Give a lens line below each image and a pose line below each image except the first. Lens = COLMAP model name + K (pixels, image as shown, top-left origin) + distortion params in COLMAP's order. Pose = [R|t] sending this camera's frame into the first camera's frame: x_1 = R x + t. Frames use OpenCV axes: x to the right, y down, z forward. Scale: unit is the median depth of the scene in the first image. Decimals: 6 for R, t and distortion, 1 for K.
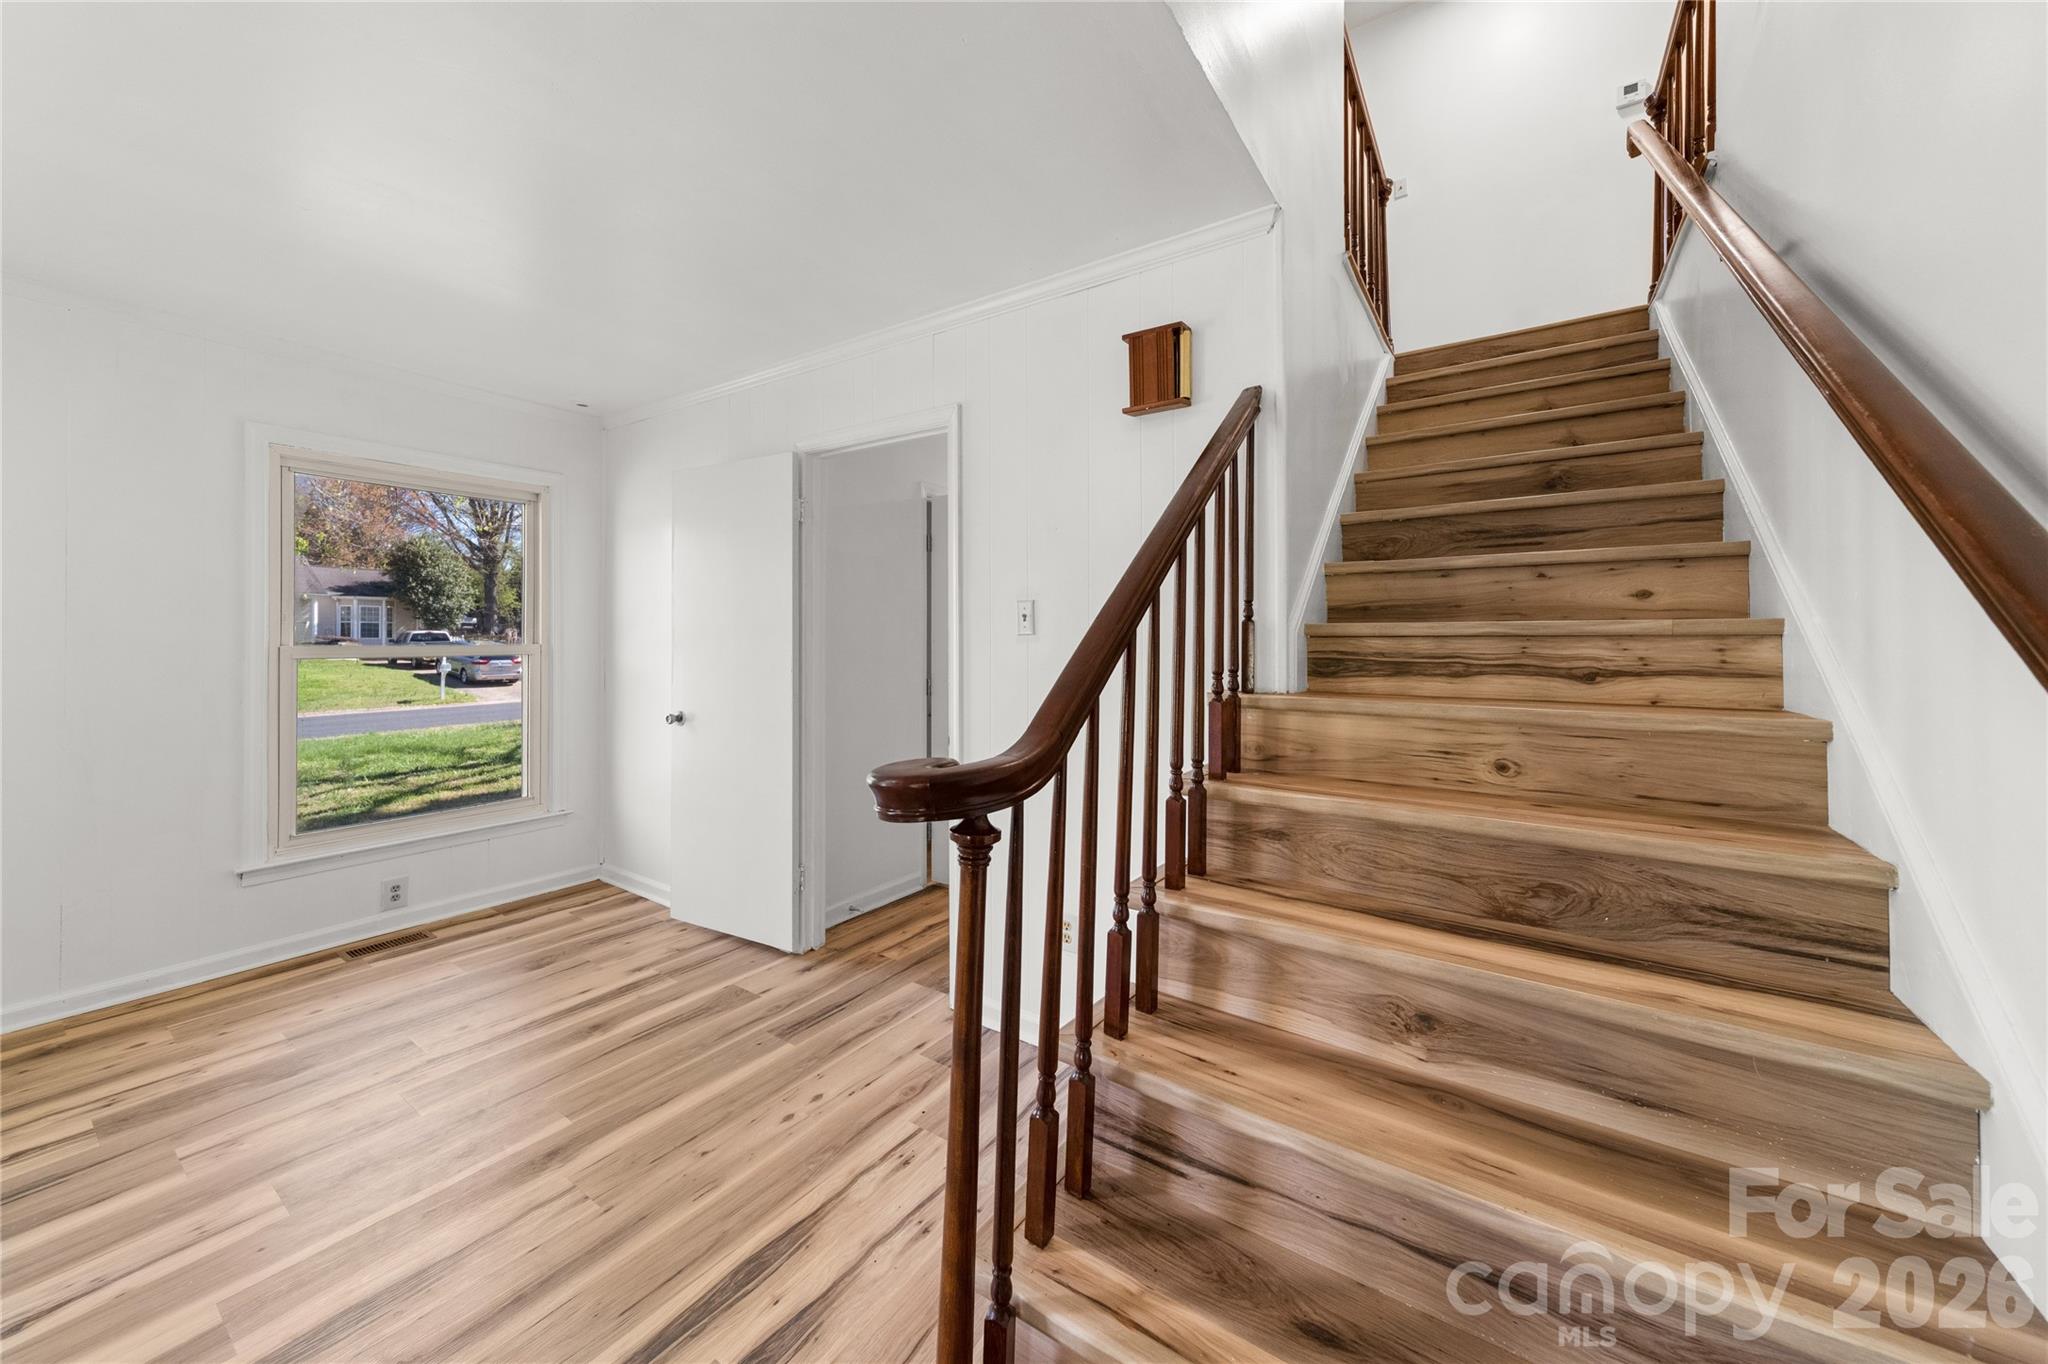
lens RADIAL K [[728.1, 0, 1029.1], [0, 728.1, 637.5], [0, 0, 1]] dist [0.001428, 0.000052]
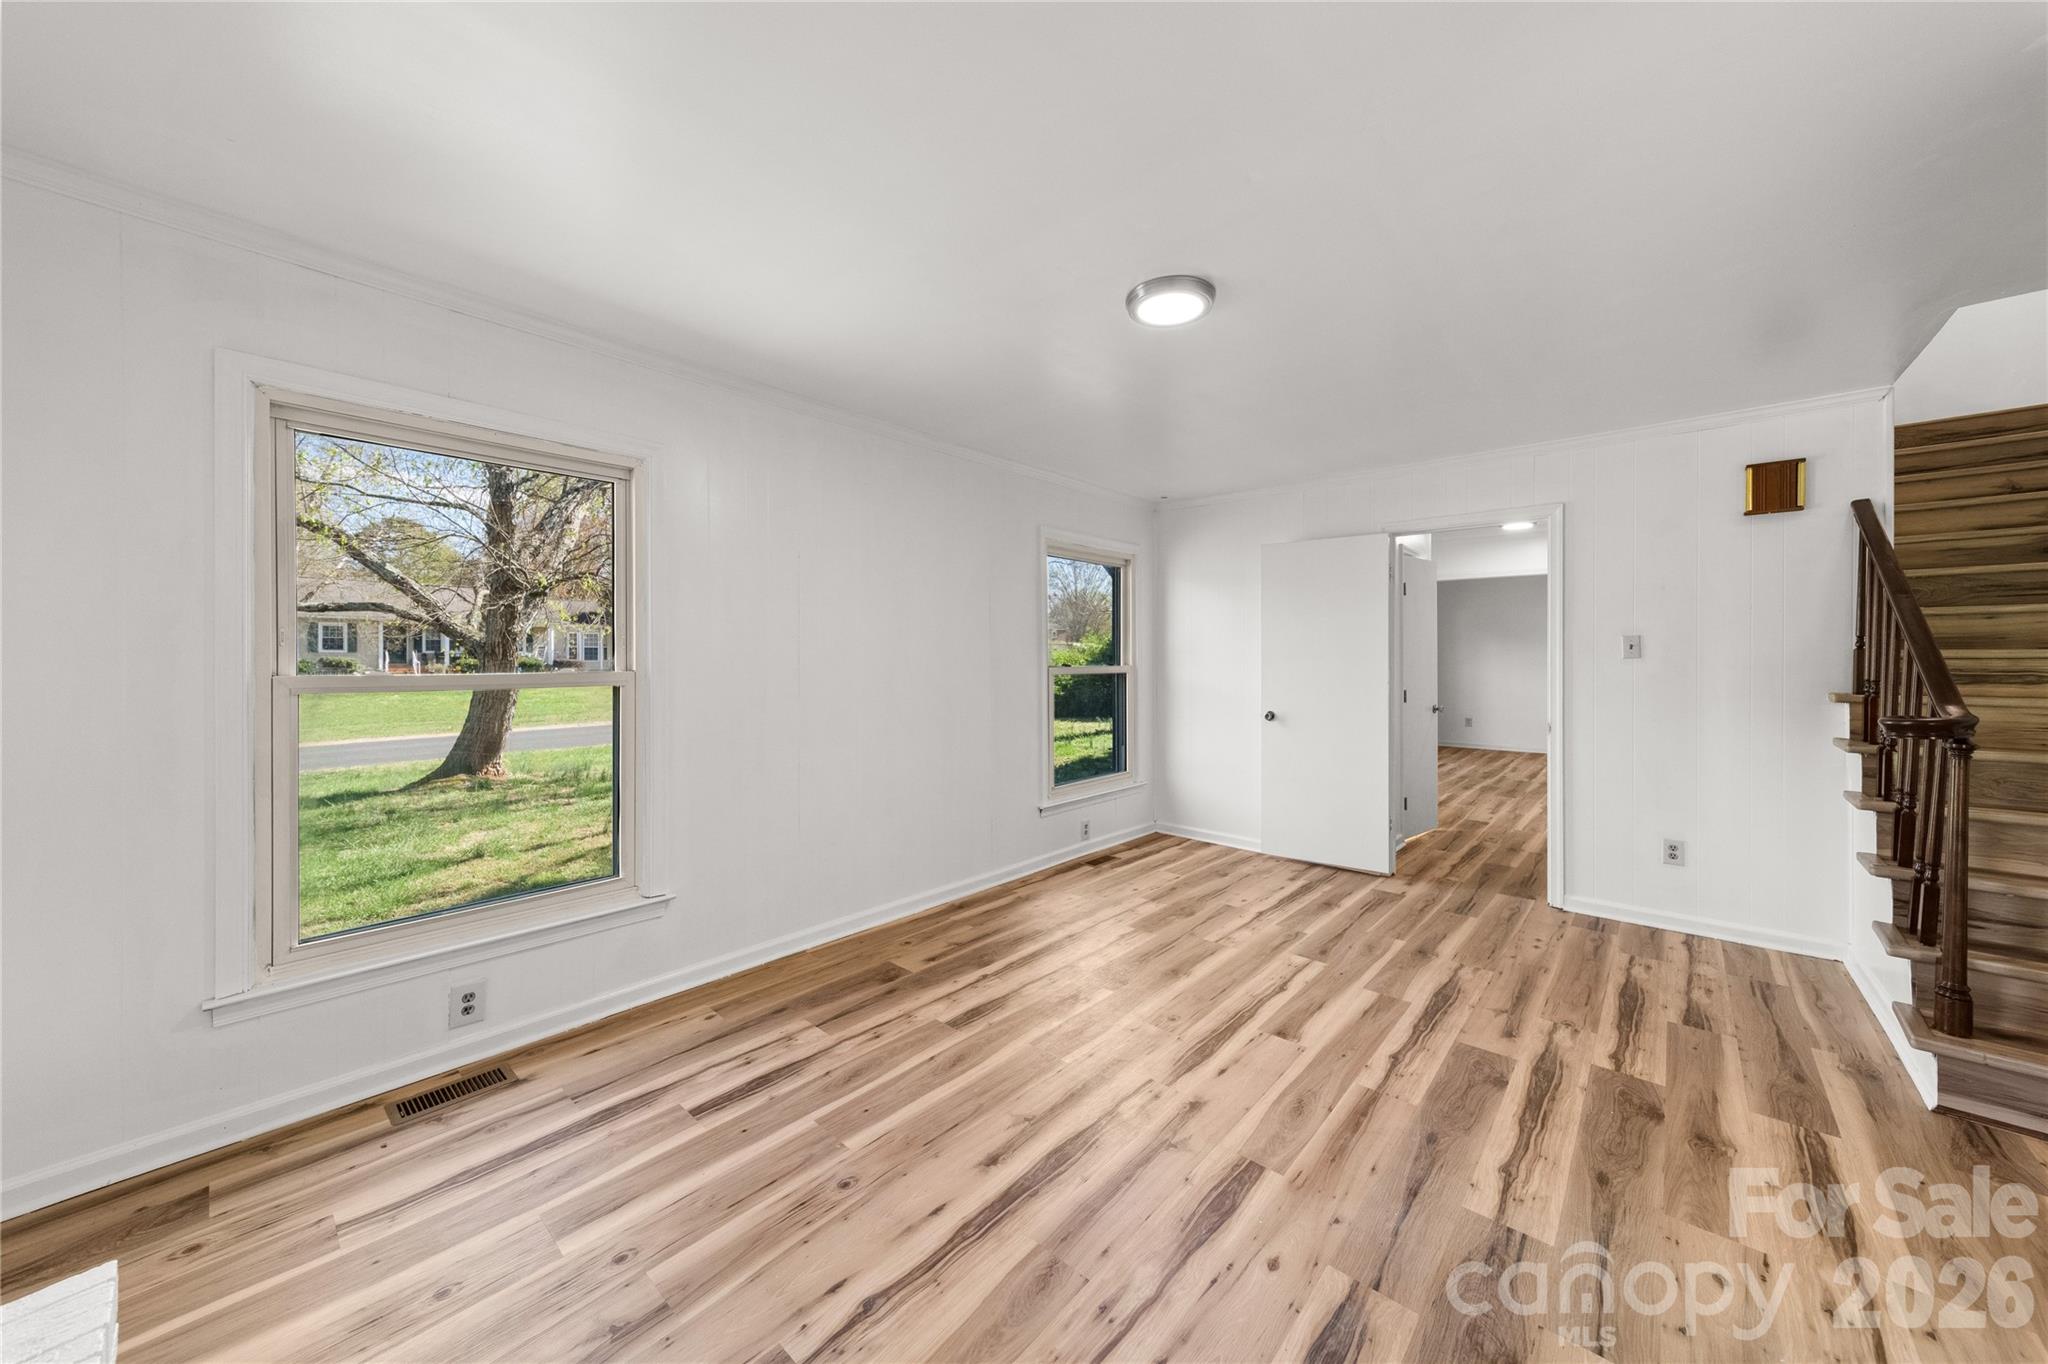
lens RADIAL K [[717.4, 0, 1031.2], [0, 717.4, 676.2], [0, 0, 1]] dist [0.008397, -0.000188]
pose [[0.992285, 0.001742, -0.123964, -0.945963], [0.001146, 0.999730, 0.023224, -0.002564], [0.123971, -0.023187, 0.992015, -0.574171]]
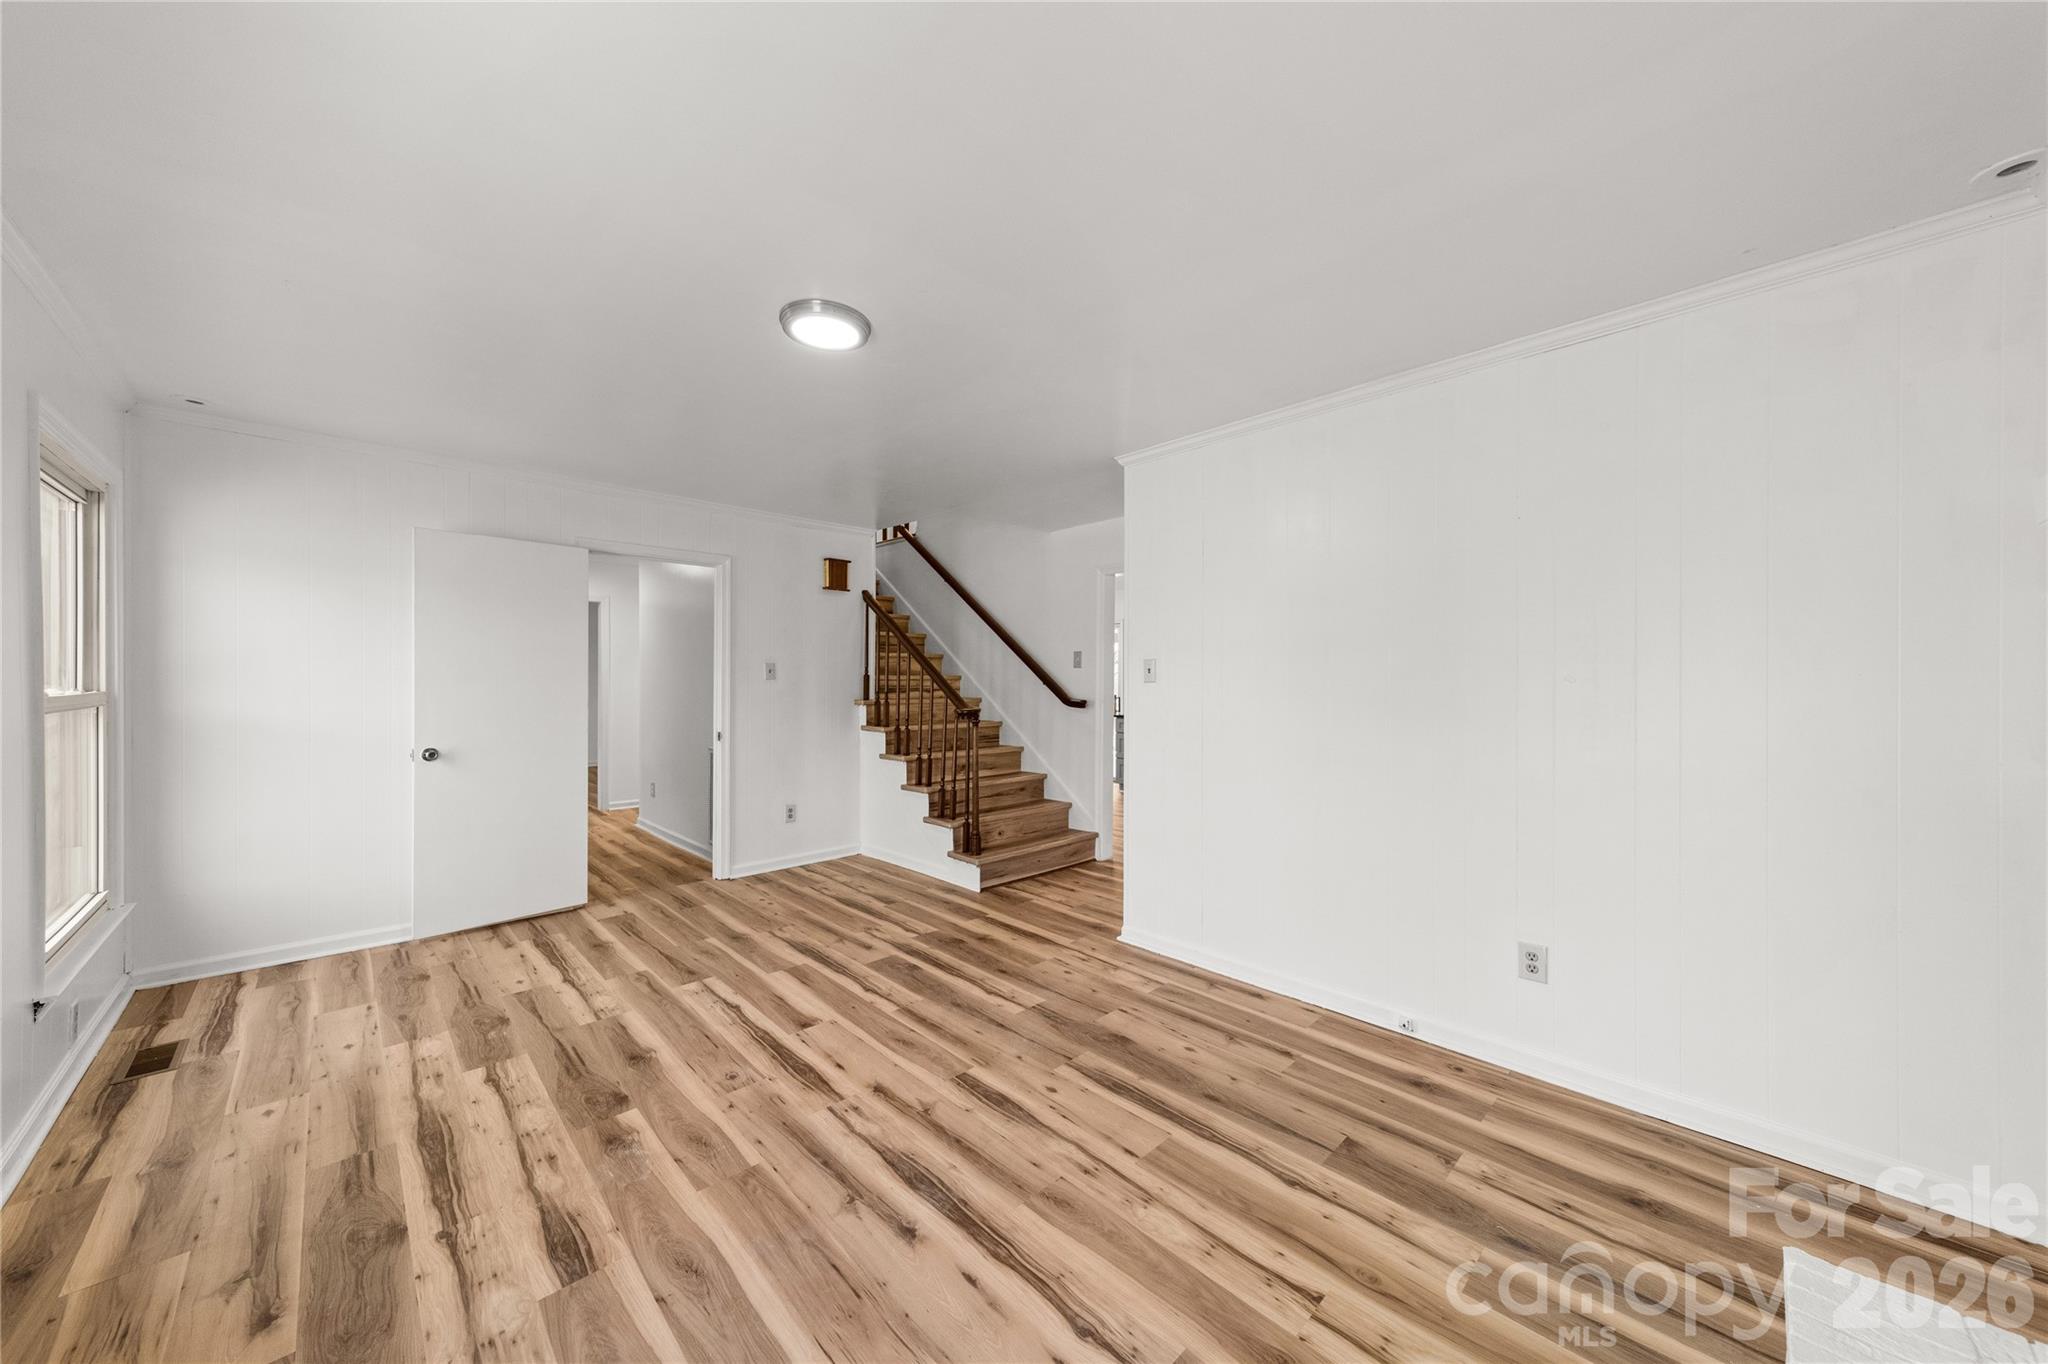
lens RADIAL K [[717.4, 0, 1031.2], [0, 717.4, 676.2], [0, 0, 1]] dist [0.008397, -0.000188]
pose [[0.200237, 0.004615, 0.979737, -1.667108], [-0.001982, 0.999989, -0.004305, -0.003303], [-0.979745, -0.001079, 0.200244, -0.132077]]
